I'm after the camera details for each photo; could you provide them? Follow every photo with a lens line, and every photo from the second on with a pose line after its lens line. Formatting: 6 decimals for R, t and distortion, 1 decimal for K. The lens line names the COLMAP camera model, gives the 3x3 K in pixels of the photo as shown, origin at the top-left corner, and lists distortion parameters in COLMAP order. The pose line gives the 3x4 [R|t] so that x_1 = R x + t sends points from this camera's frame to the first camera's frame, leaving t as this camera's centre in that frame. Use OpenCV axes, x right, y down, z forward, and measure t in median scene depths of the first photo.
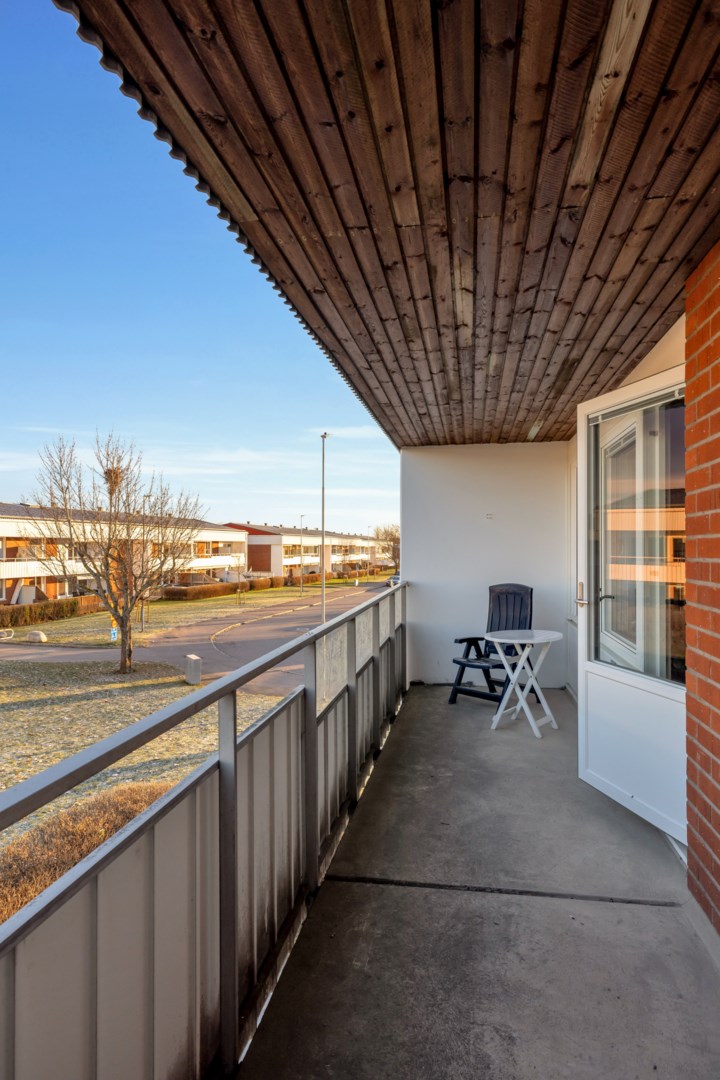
lens RADIAL K [[576.7, 0, 357.7], [0, 576.7, 541.0], [0, 0, 1]] dist [0.001203, 0.000440]
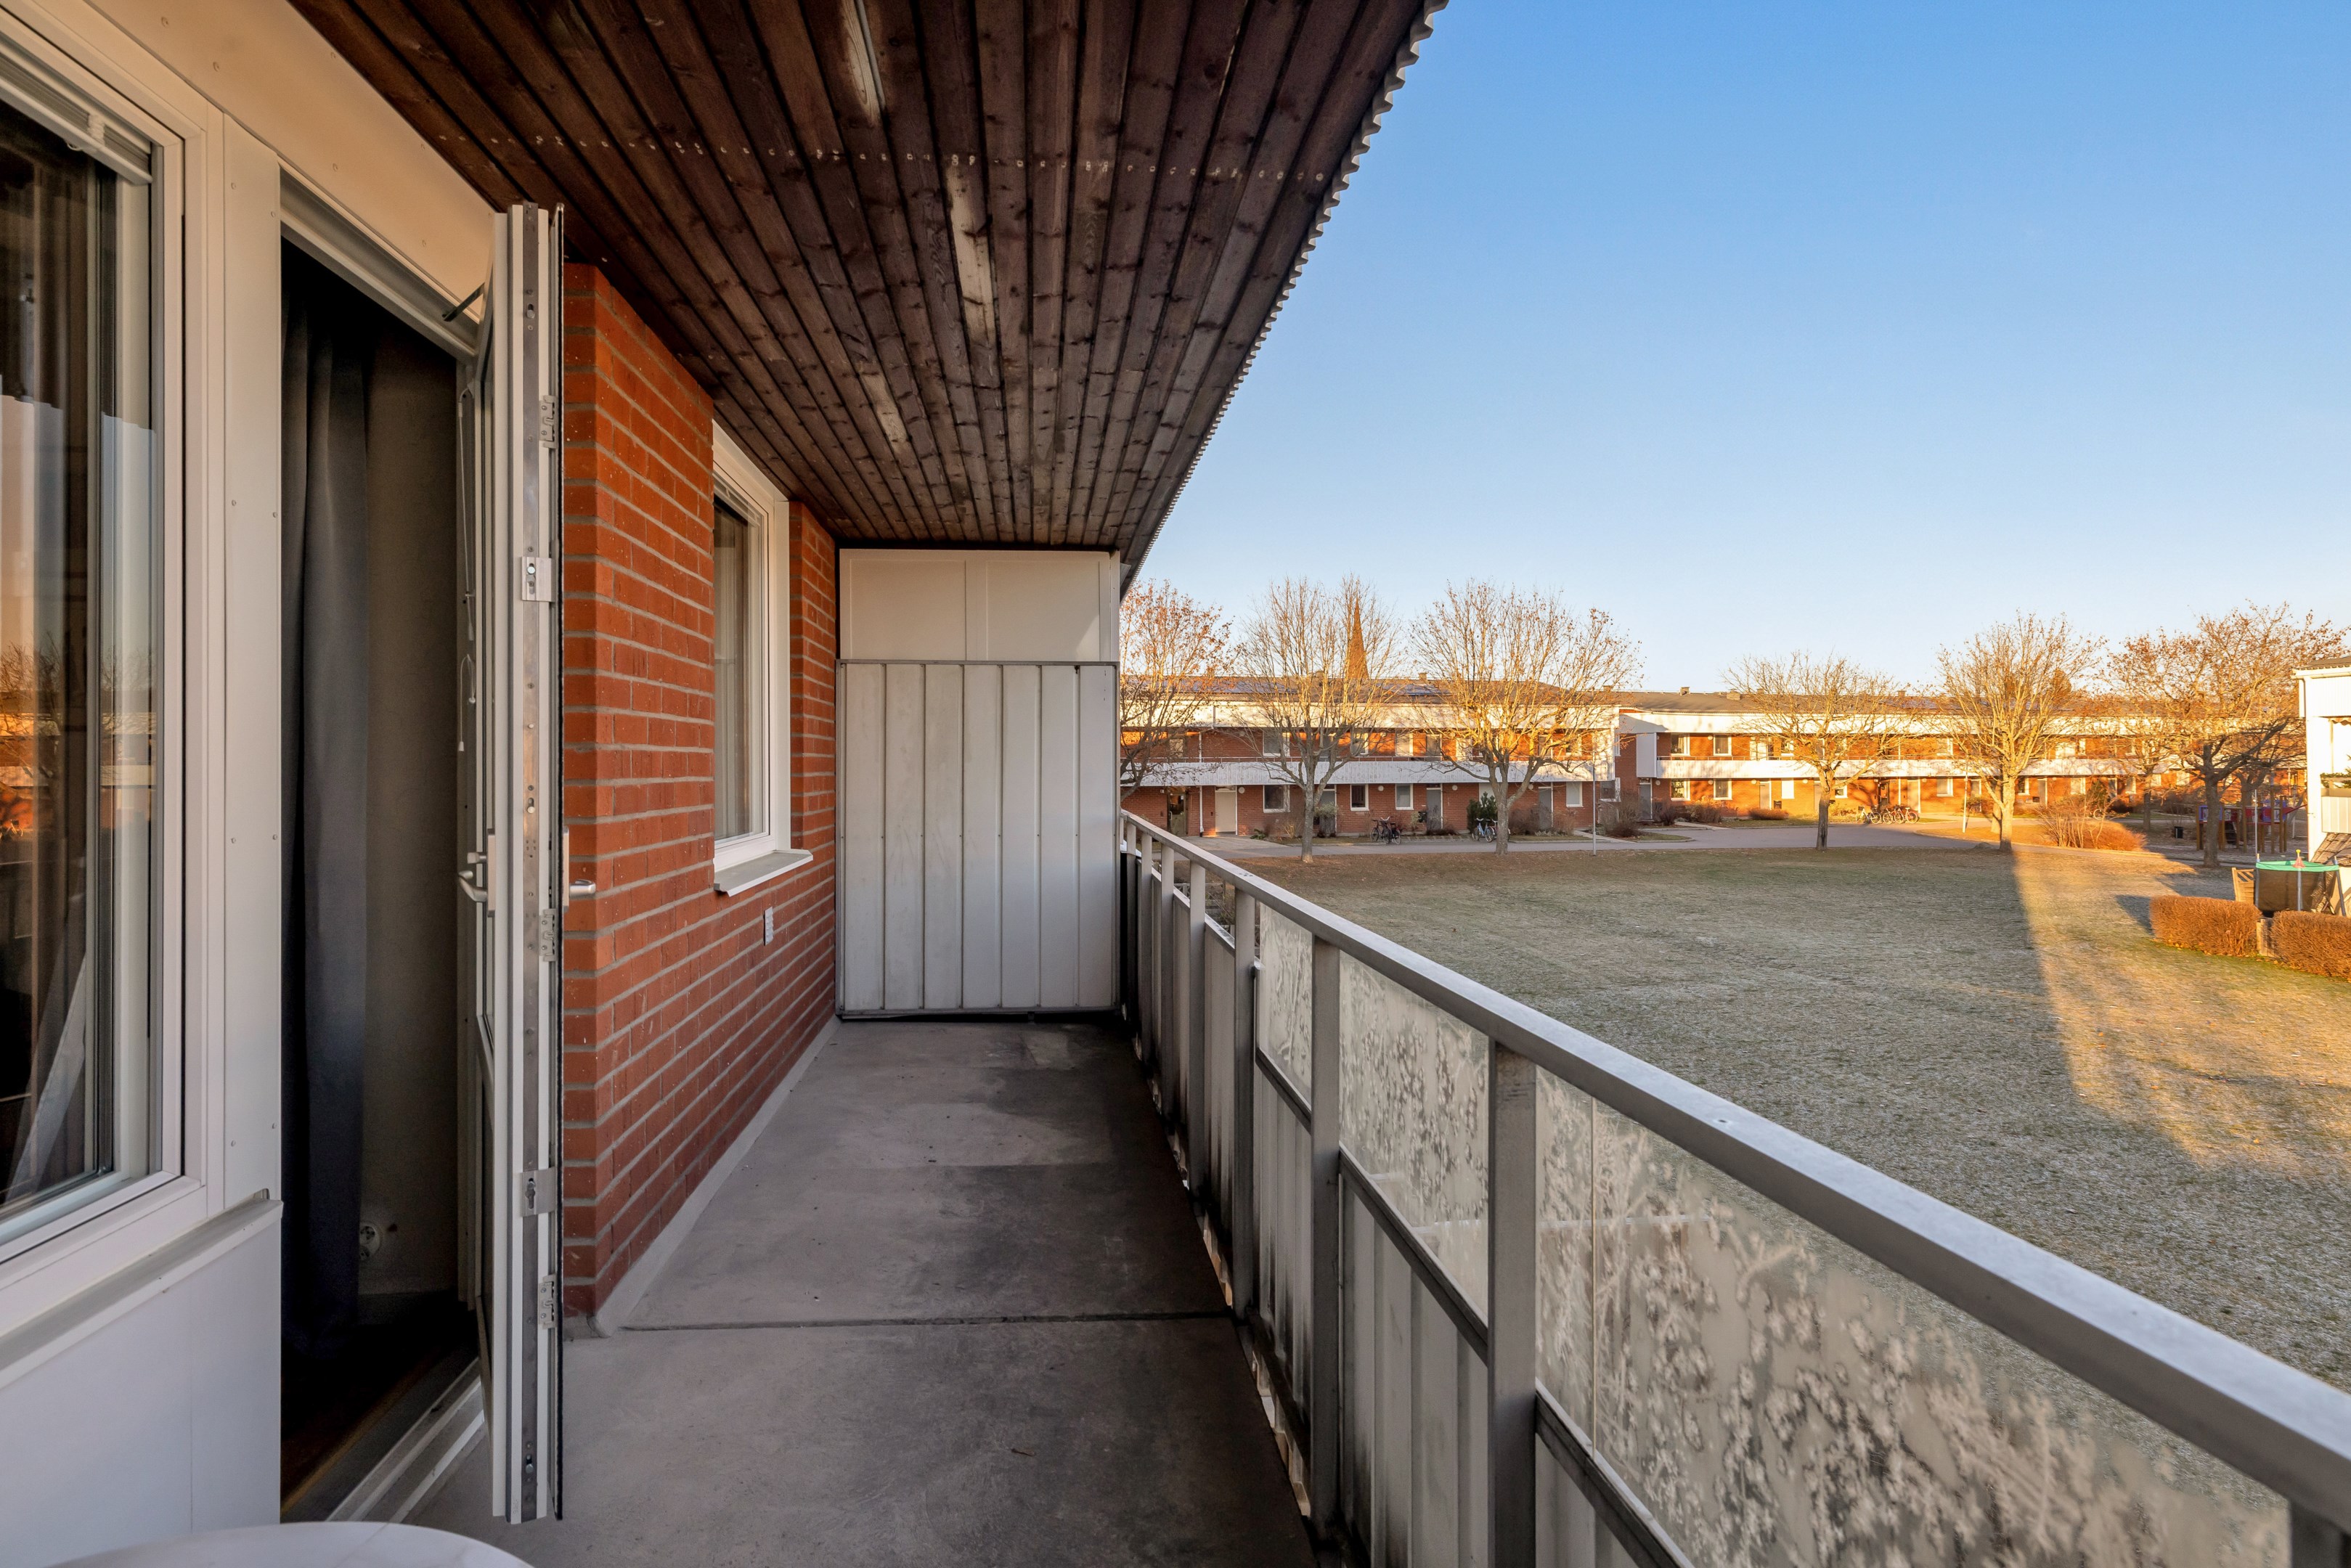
lens RADIAL K [[1255.3, 0, 1177.3], [0, 1255.3, 773.8], [0, 0, 1]] dist [0.001203, 0.000440]
pose [[-0.952876, 0.004028, -0.303334, 0.359084], [0.005410, 0.999978, -0.003716, 0.061004], [0.303312, -0.005182, -0.952877, 2.150818]]
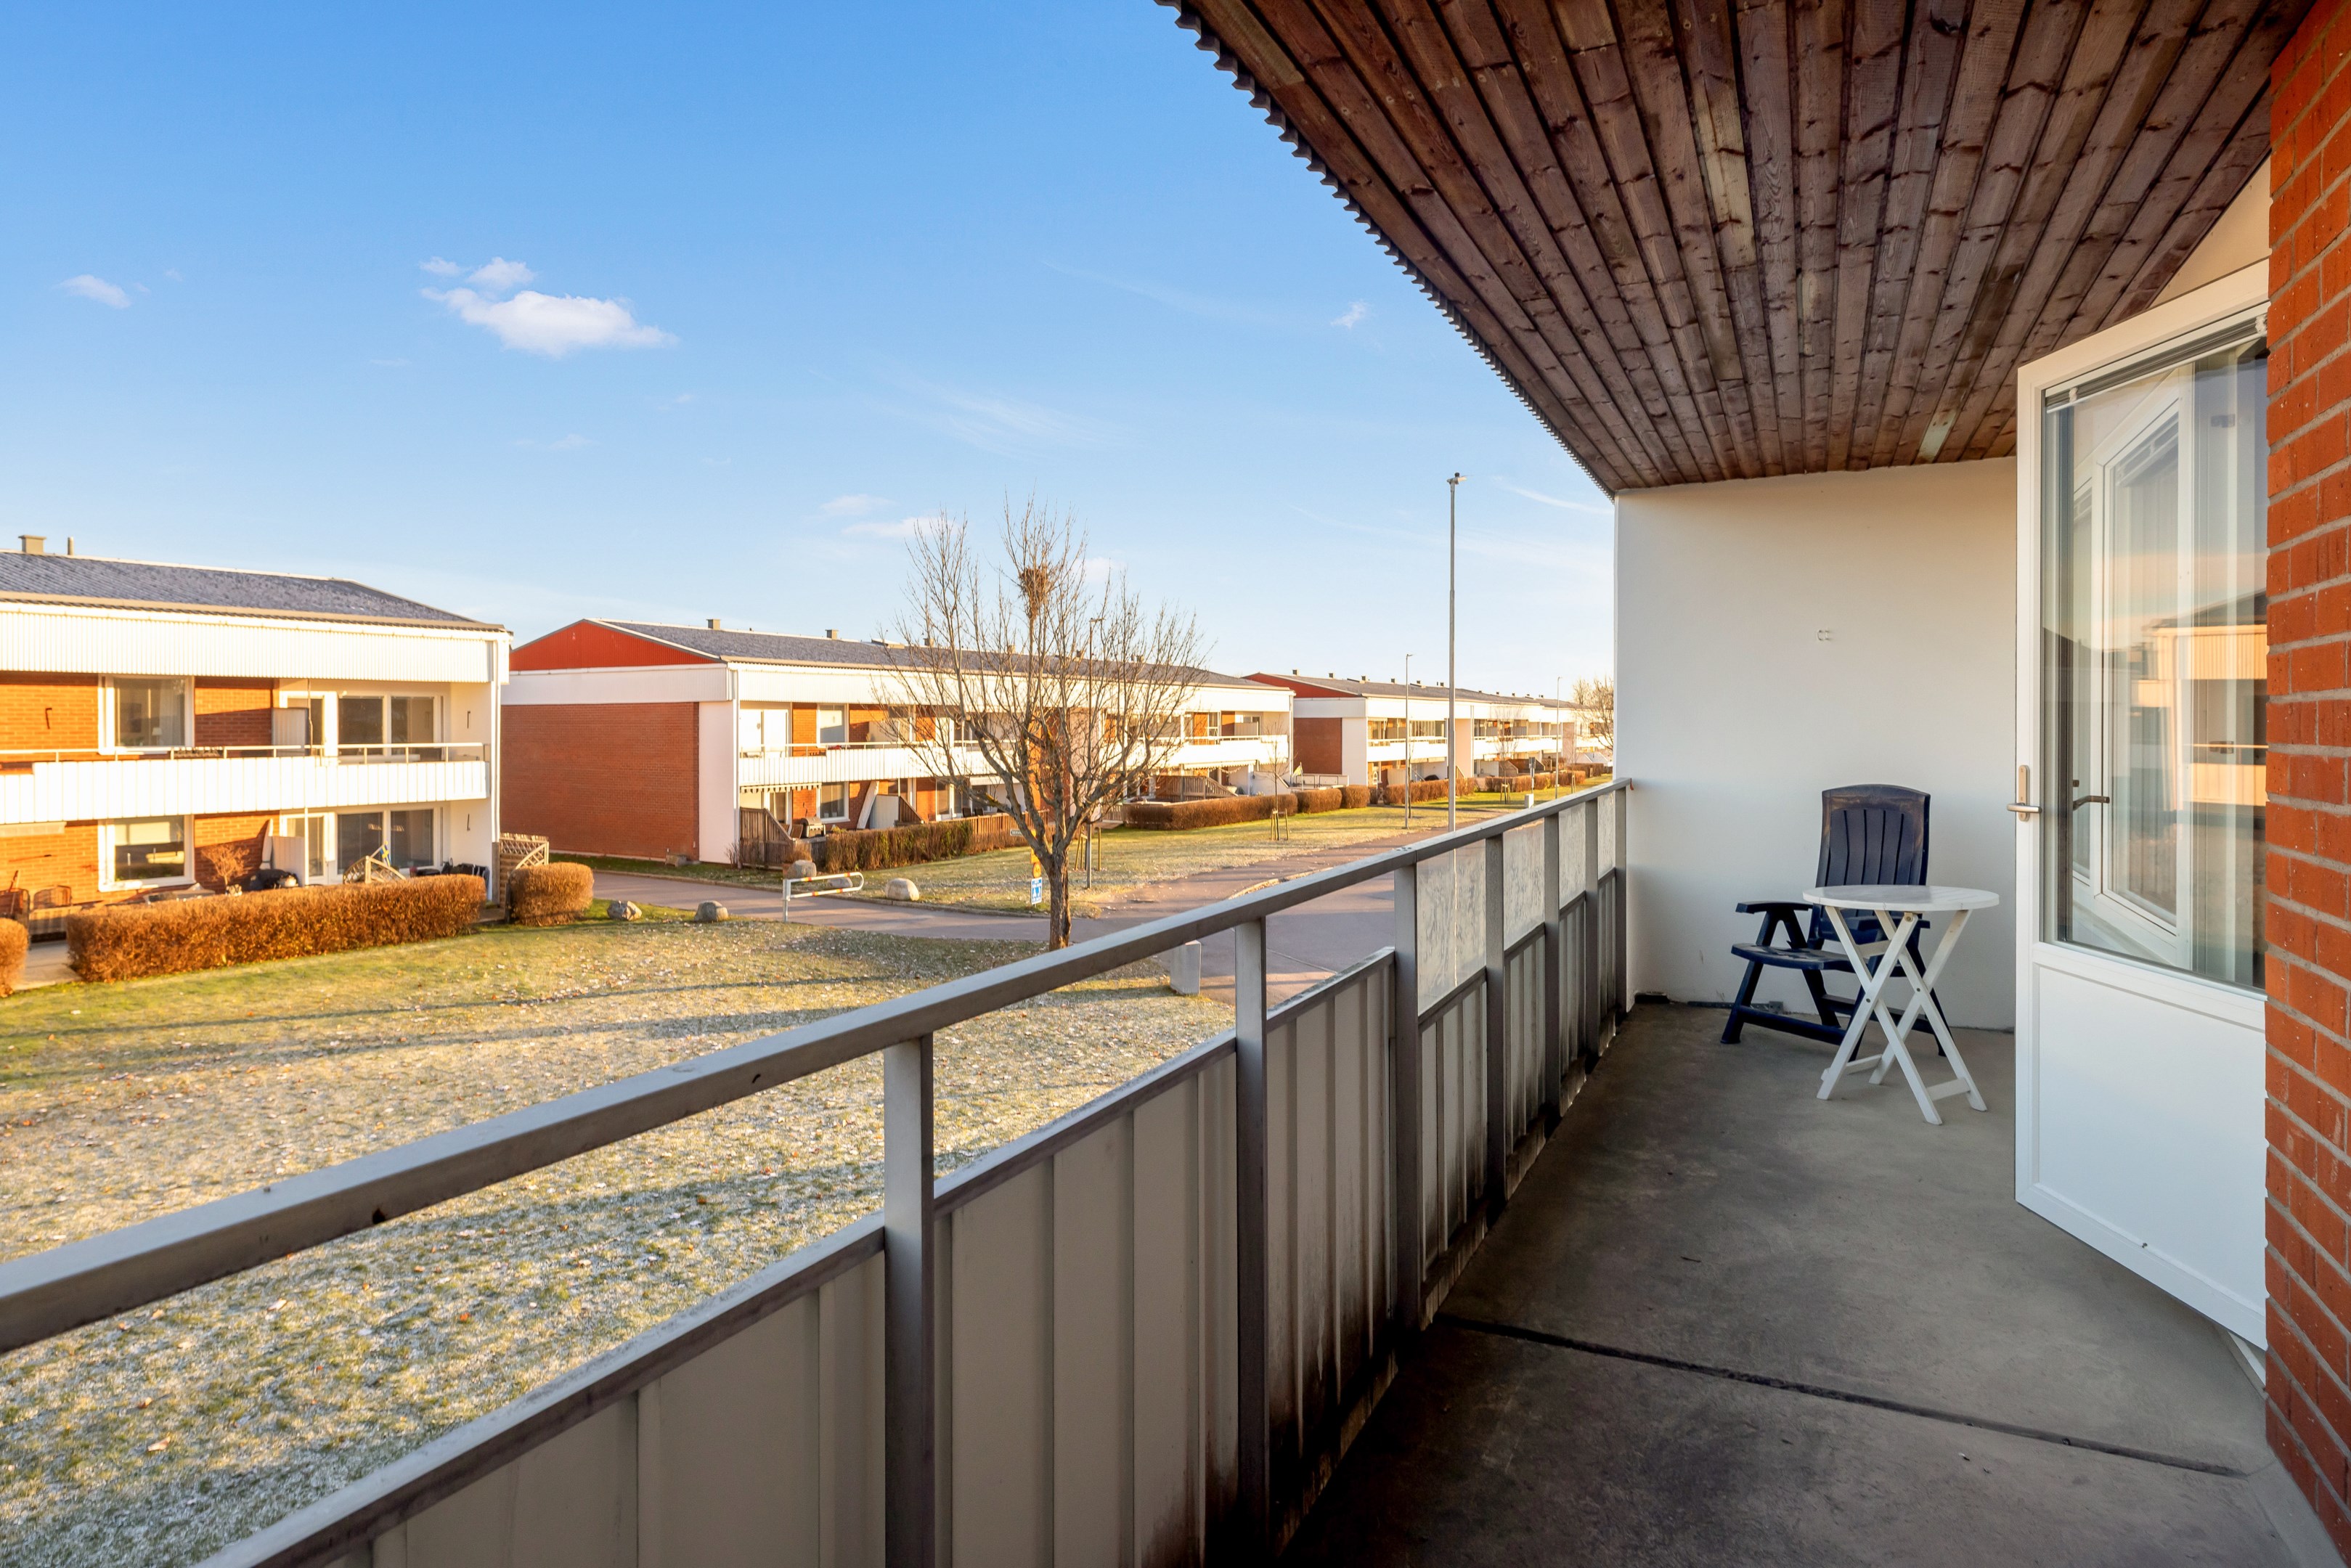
lens RADIAL K [[1220.7, 0, 1166.6], [0, 1220.7, 722.9], [0, 0, 1]] dist [0.000554, -0.000601]
pose [[0.957568, 0.001587, -0.288203, 0.028968], [0.001230, 0.999953, 0.009590, 0.035287], [0.288205, -0.009538, 0.957521, -0.121324]]
